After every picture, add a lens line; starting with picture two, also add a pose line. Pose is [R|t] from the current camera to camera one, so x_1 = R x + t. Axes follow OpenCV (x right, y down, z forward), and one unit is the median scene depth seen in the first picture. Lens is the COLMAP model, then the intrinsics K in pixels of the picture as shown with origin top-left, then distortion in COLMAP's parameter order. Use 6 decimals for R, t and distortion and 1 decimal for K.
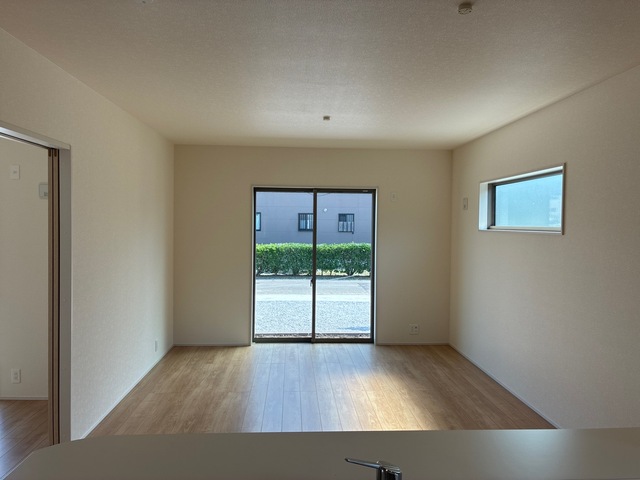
lens RADIAL K [[488.9, 0, 321.0], [0, 488.9, 239.8], [0, 0, 1]] dist [0.026896, -0.021548]
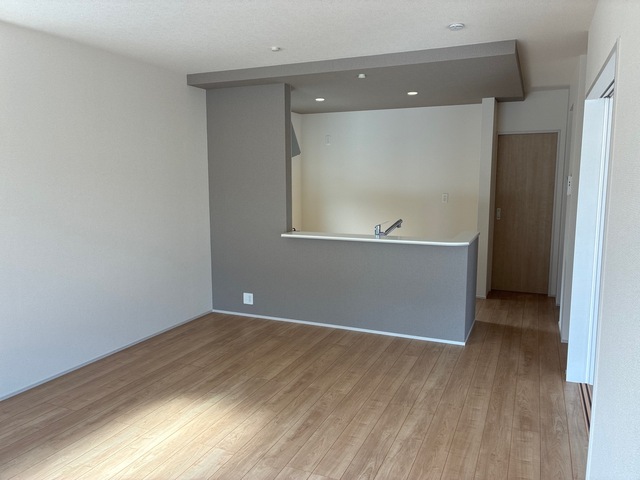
lens RADIAL K [[488.9, 0, 319.8], [0, 488.9, 240.3], [0, 0, 1]] dist [0.026896, -0.021548]
pose [[-0.892469, -0.070975, 0.445490, -0.327133], [-0.001960, 0.988146, 0.153503, -0.027864], [-0.451104, 0.136124, -0.882029, 1.232877]]
